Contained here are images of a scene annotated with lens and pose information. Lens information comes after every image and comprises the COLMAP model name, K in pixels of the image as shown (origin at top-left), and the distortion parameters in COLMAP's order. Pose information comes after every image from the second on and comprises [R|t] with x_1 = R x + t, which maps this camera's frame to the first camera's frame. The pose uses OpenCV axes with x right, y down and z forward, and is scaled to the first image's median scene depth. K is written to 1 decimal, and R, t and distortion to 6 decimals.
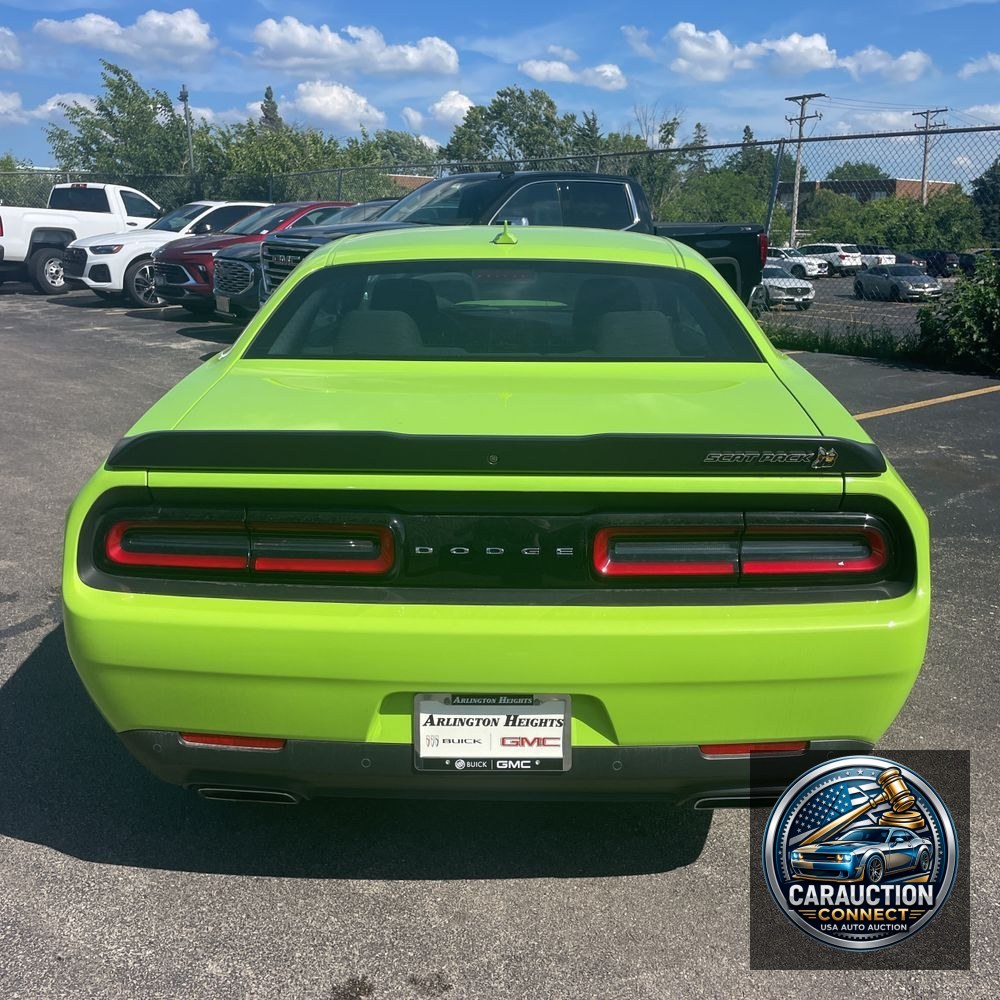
lens RADIAL K [[1025.7, 0, 503.8], [0, 1025.7, 499.5], [0, 0, 1]] dist [0.009639, 0.000000]
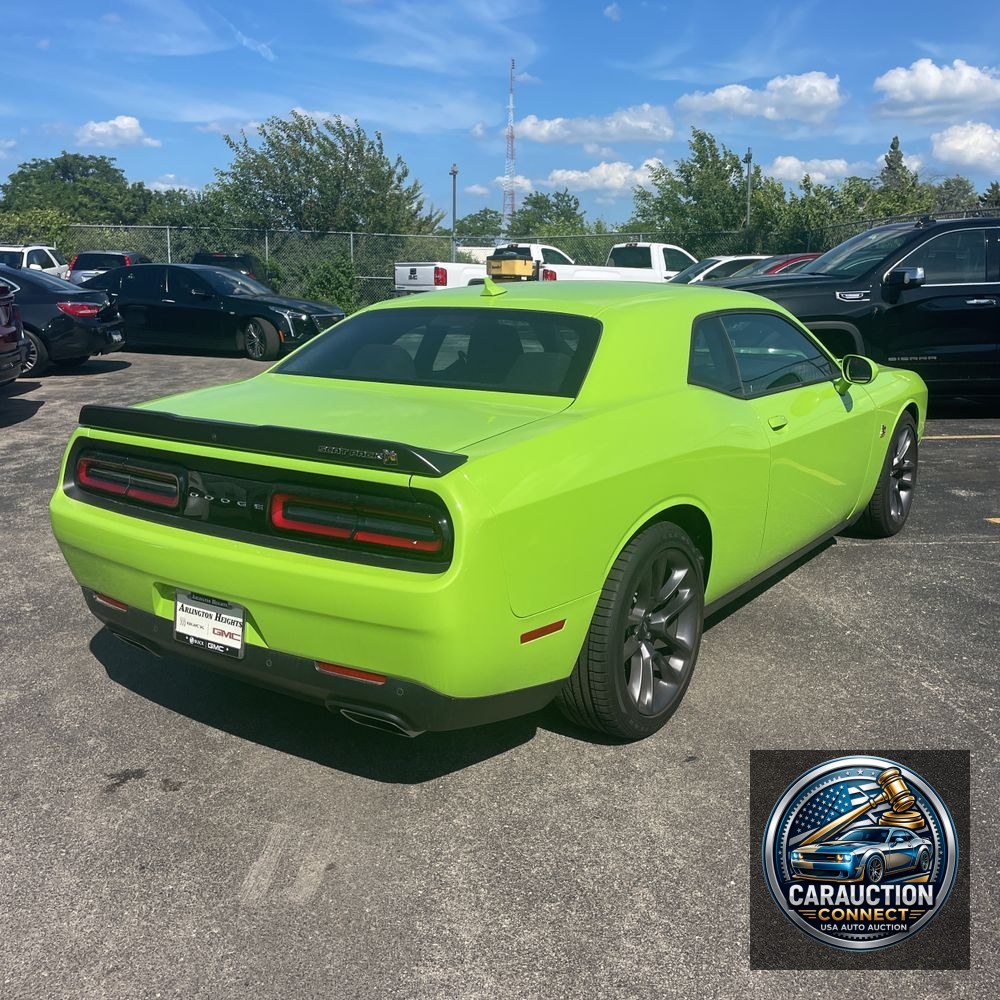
lens RADIAL K [[1025.7, 0, 490.2], [0, 1025.7, 525.9], [0, 0, 1]] dist [0.009639, 0.000000]
pose [[0.820322, 0.128459, -0.557288, 1.091379], [-0.141988, 0.989684, 0.019125, 0.003444], [0.553995, 0.063440, 0.830099, -0.008344]]
